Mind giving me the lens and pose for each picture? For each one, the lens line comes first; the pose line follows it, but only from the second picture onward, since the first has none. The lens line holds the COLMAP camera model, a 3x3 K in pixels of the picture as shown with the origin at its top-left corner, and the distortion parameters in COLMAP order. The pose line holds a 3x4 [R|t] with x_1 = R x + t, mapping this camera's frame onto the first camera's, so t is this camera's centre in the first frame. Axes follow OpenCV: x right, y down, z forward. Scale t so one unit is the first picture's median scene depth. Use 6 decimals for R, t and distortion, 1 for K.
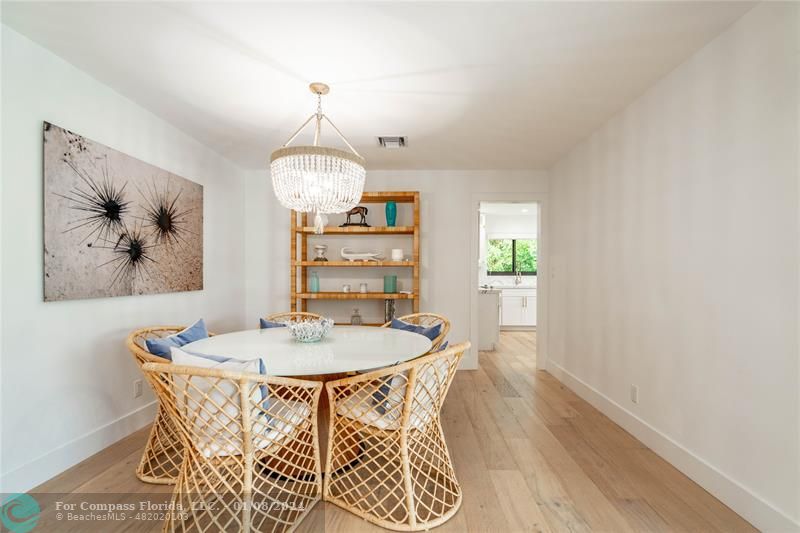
lens RADIAL K [[364.7, 0, 402.6], [0, 364.7, 262.3], [0, 0, 1]] dist [0.001245, 0.000491]
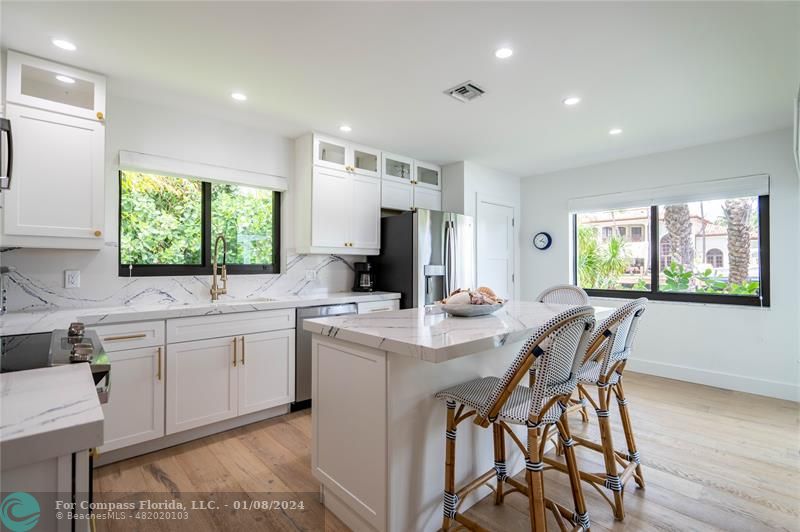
lens RADIAL K [[364.7, 0, 402.6], [0, 364.7, 261.8], [0, 0, 1]] dist [0.001245, 0.000491]
pose [[0.700536, 0.003744, 0.713607, 0.172226], [-0.020256, 0.999688, 0.014641, 0.011885], [-0.713330, -0.024712, 0.700393, 0.571386]]
